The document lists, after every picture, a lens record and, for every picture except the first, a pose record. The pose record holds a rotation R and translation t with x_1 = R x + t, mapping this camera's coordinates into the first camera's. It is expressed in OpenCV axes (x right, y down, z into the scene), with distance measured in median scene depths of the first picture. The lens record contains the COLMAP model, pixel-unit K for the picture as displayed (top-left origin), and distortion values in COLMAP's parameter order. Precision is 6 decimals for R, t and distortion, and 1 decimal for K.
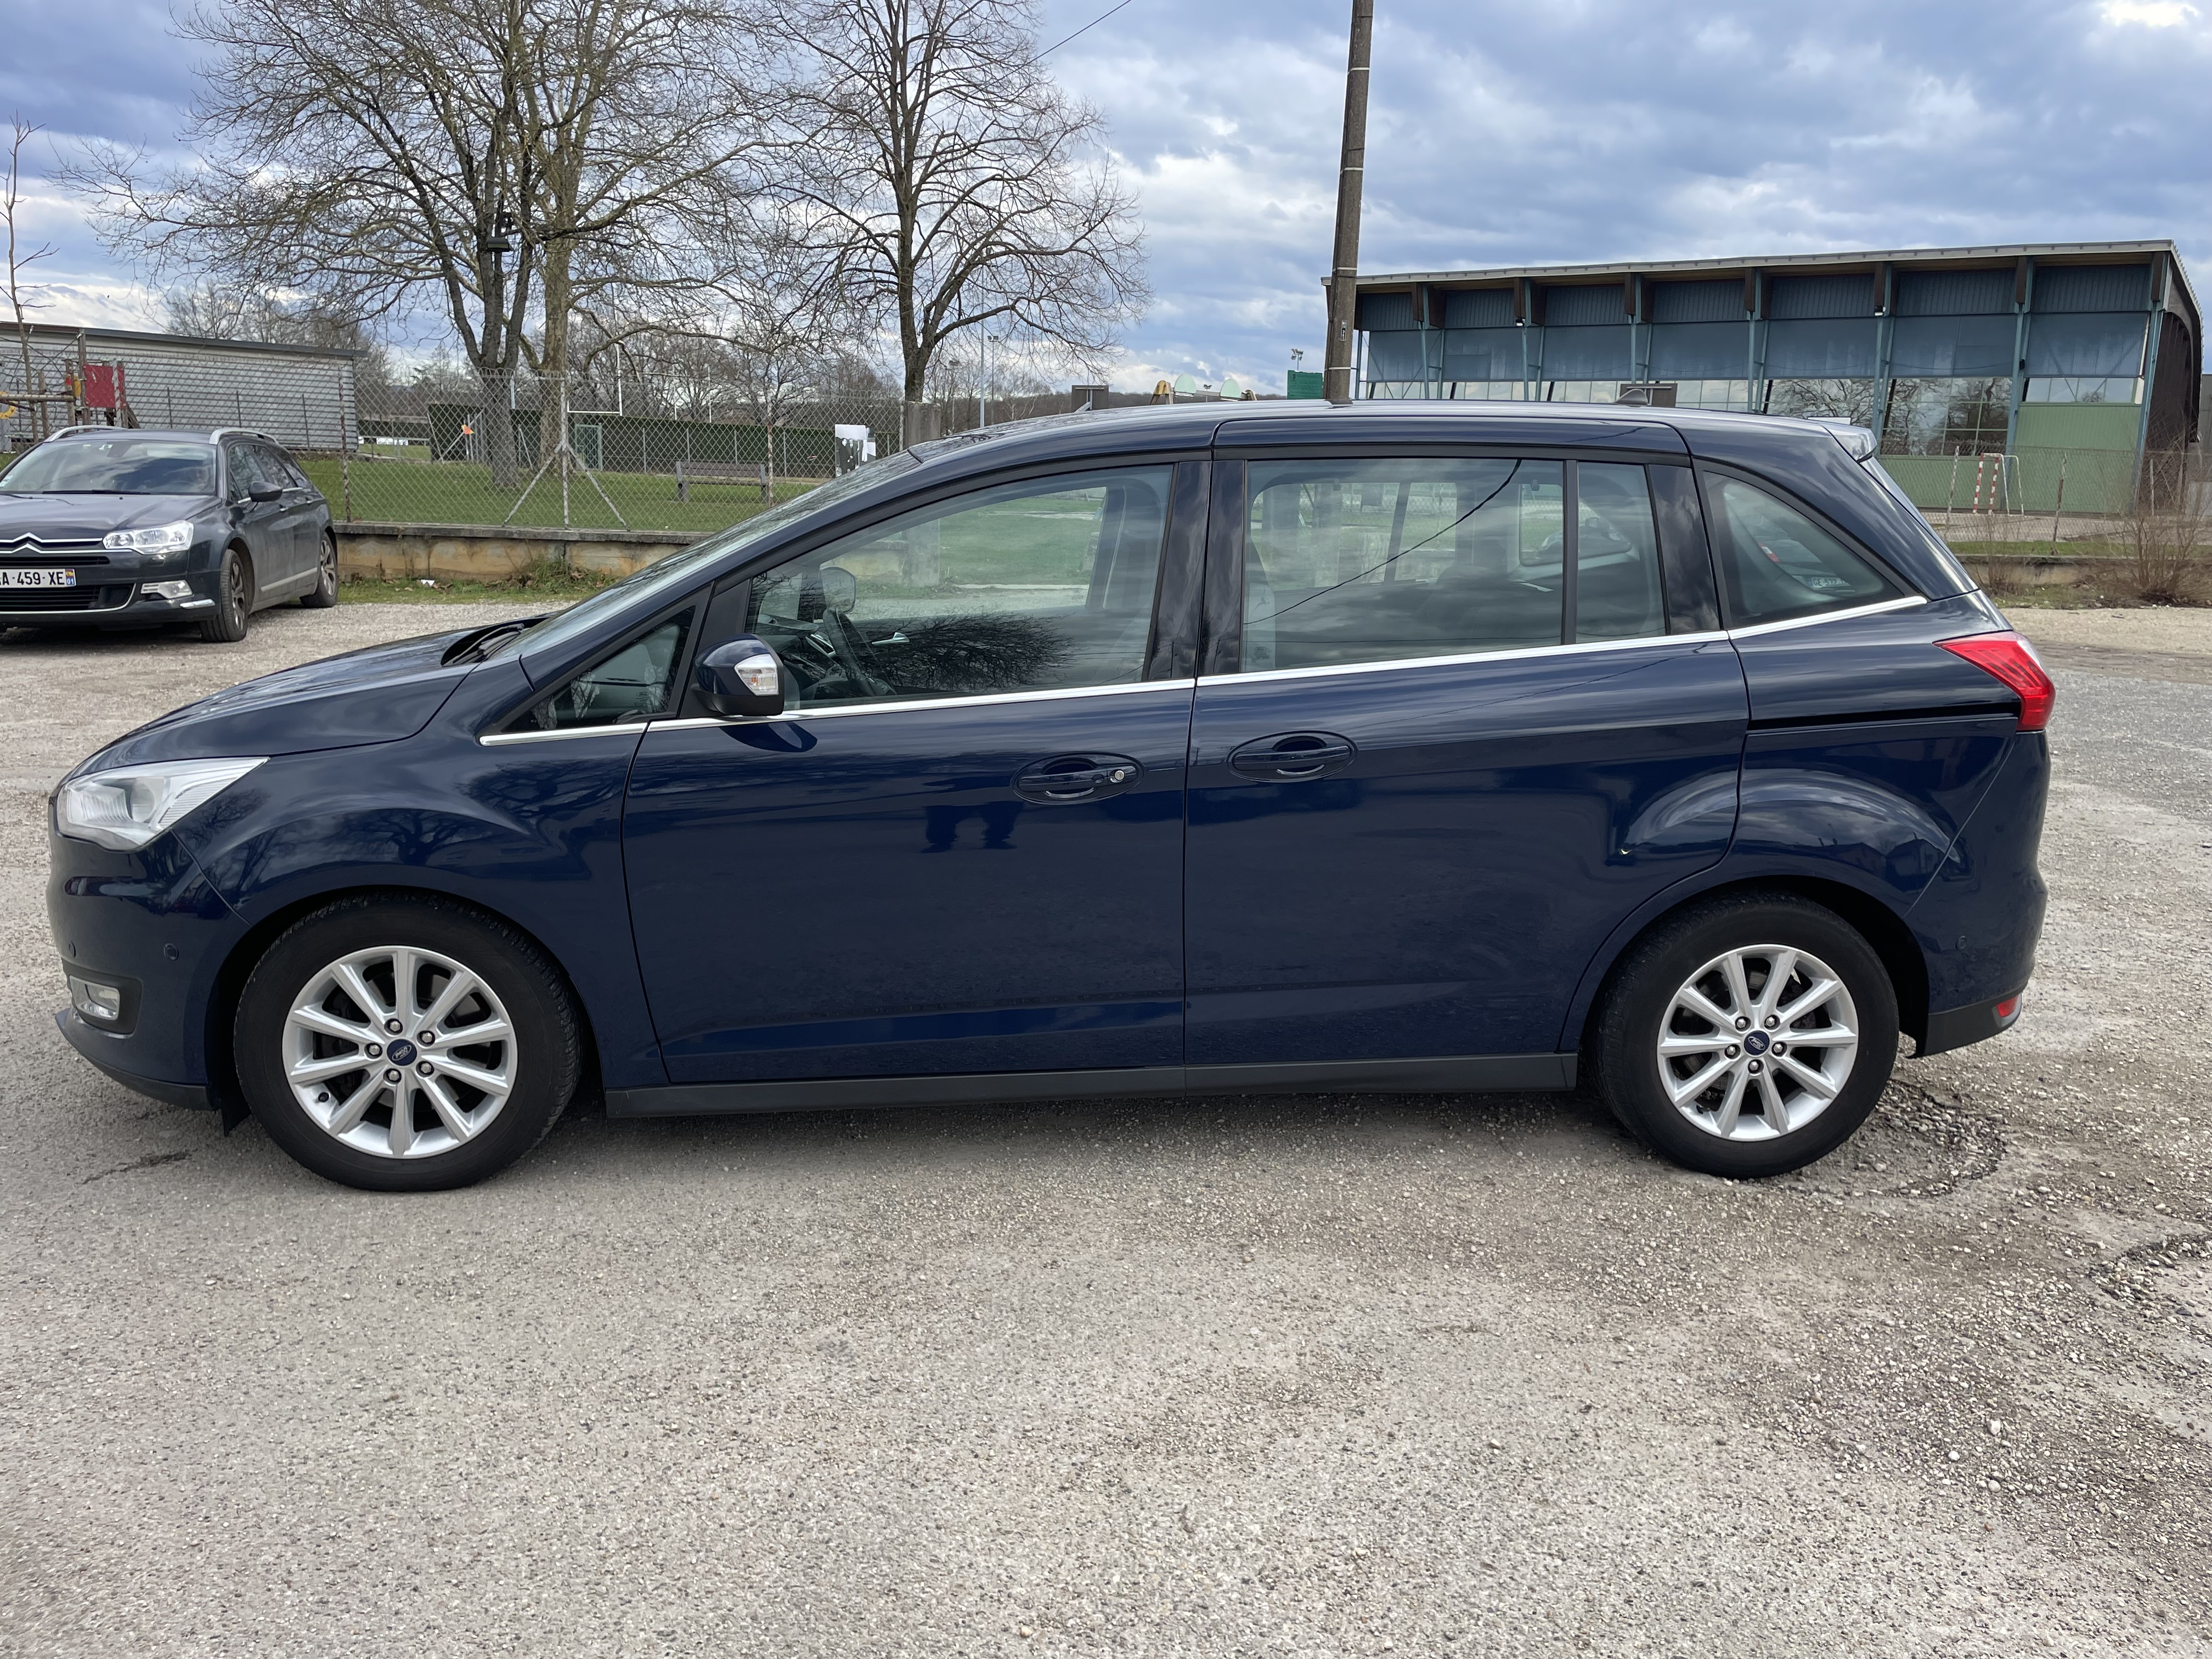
lens RADIAL K [[1692.5, 0, 1126.1], [0, 1692.5, 833.7], [0, 0, 1]] dist [0.059059, -0.066206]
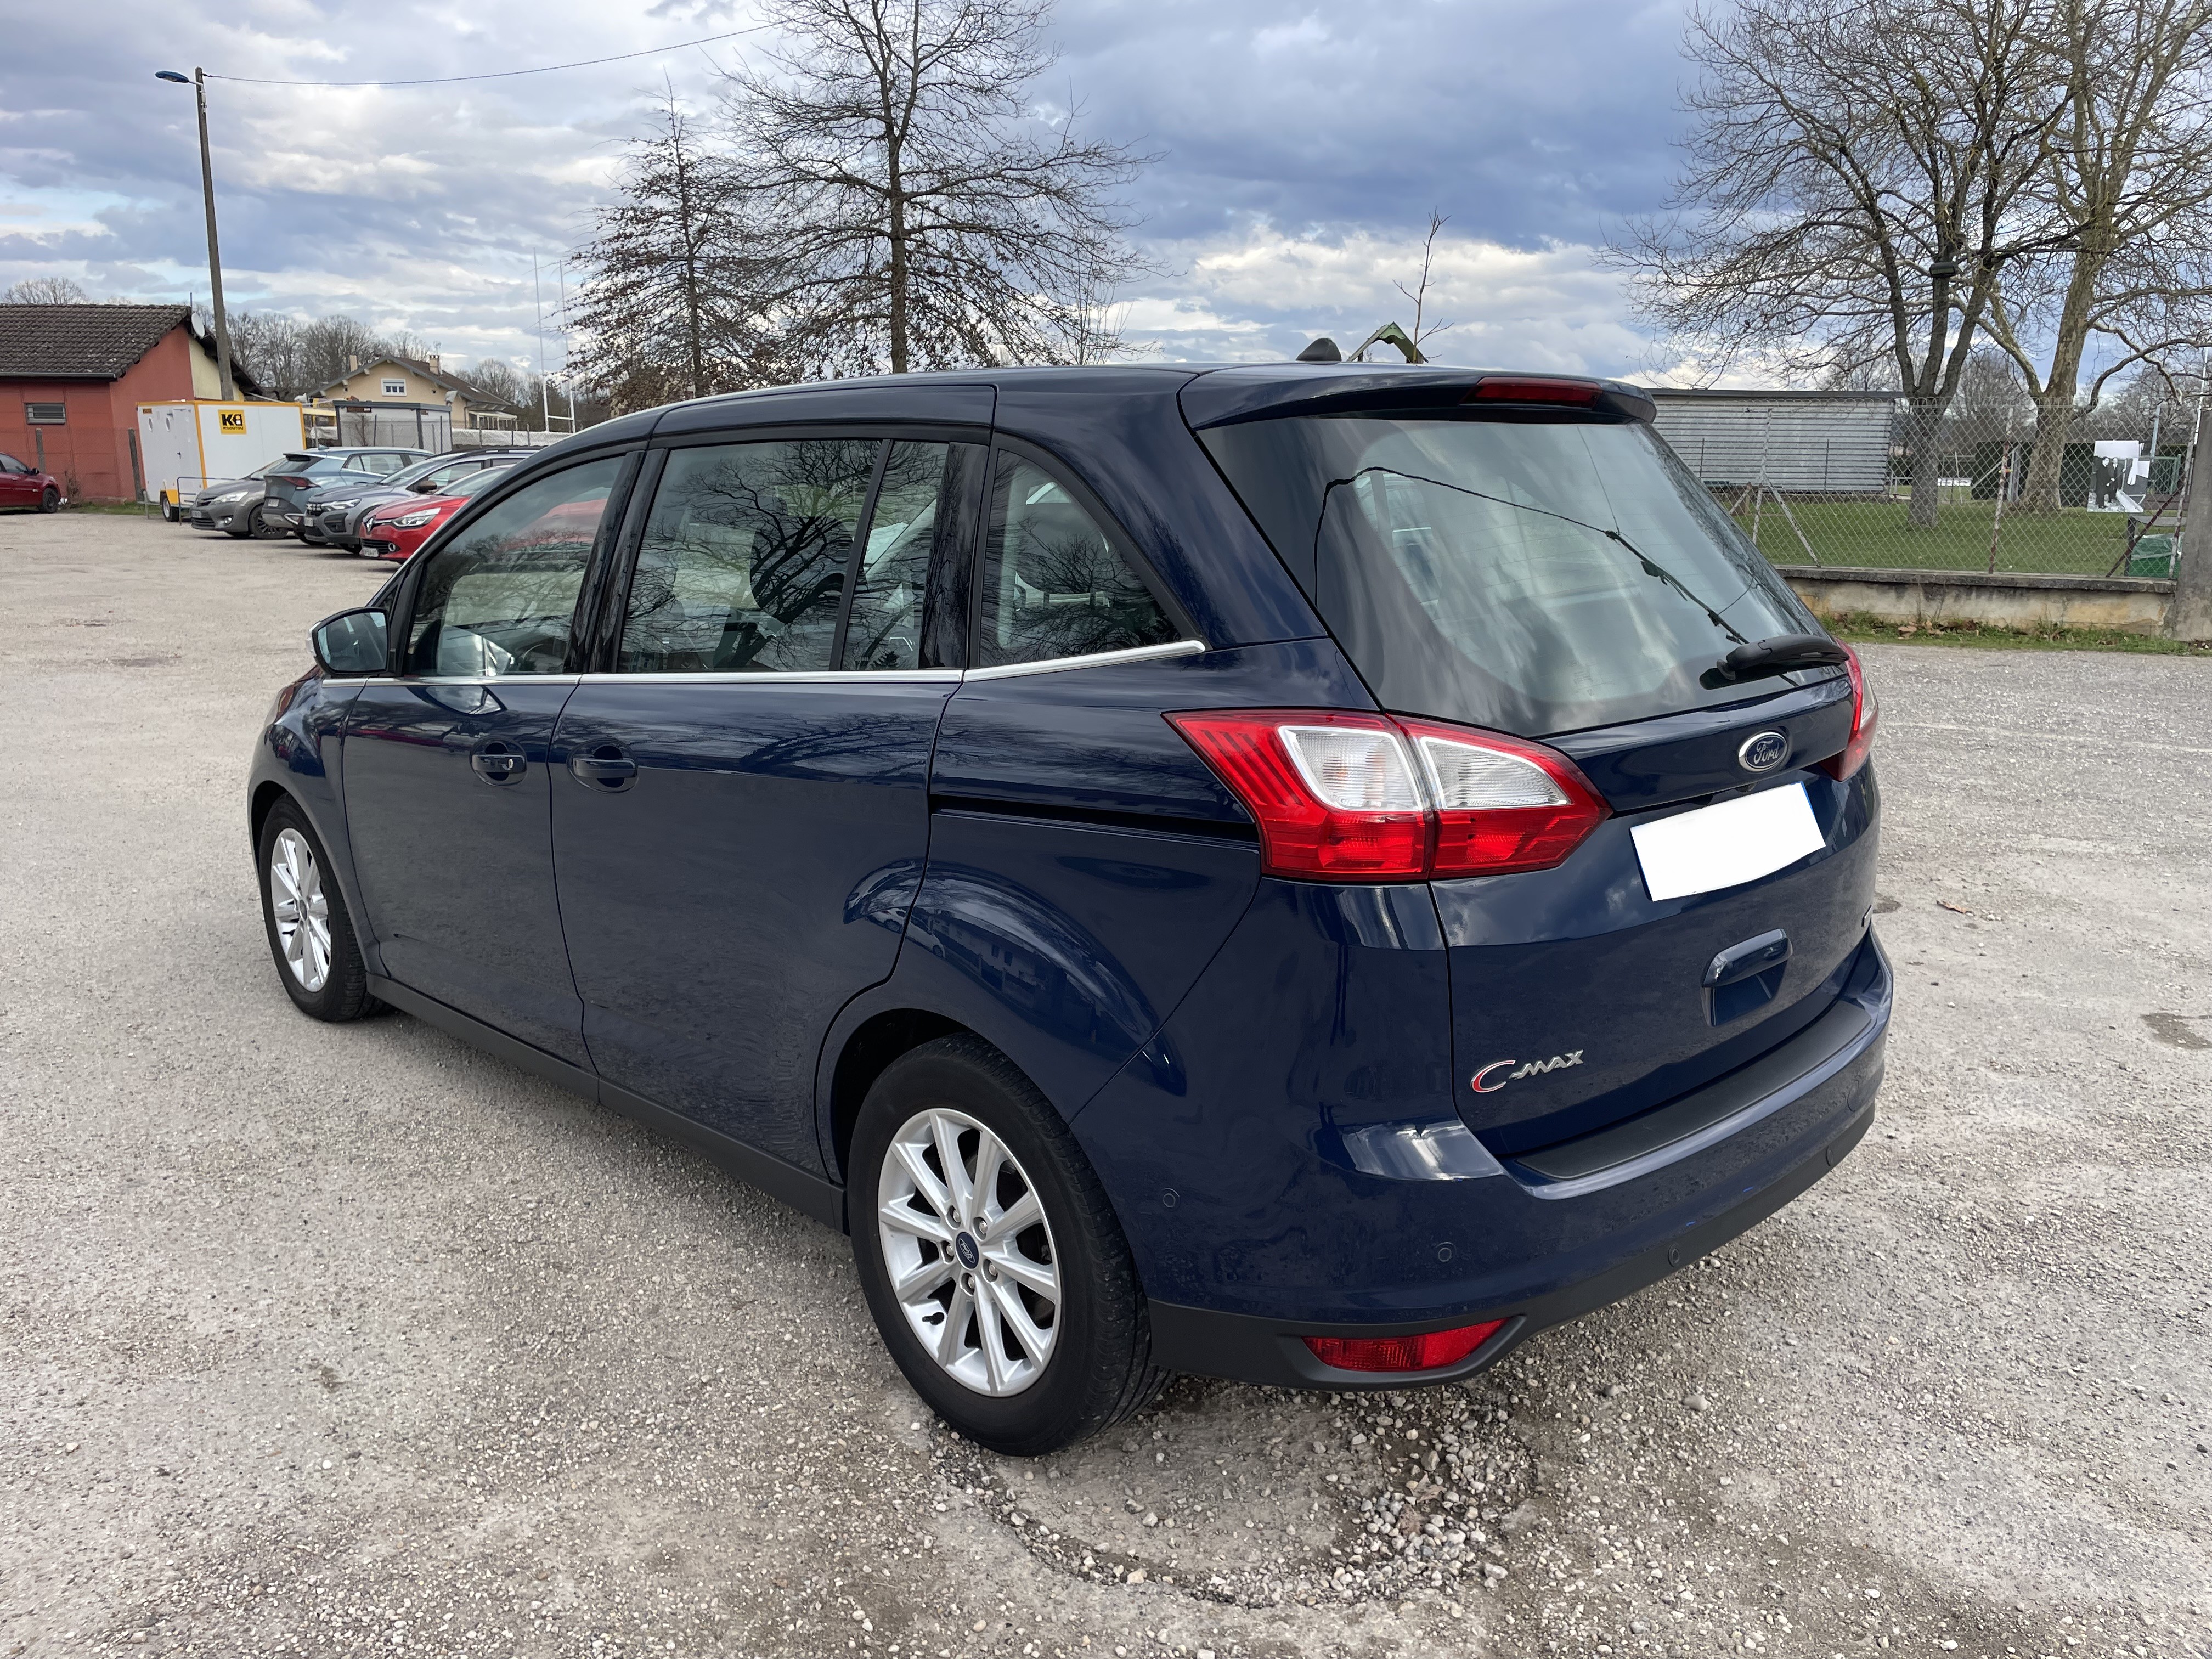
lens RADIAL K [[1692.5, 0, 1117.1], [0, 1692.5, 831.8], [0, 0, 1]] dist [0.059059, -0.066206]
pose [[0.613545, 0.135051, -0.778026, 0.211455], [-0.155239, 0.986669, 0.048848, -0.021389], [0.774250, 0.090810, 0.626331, 0.132863]]
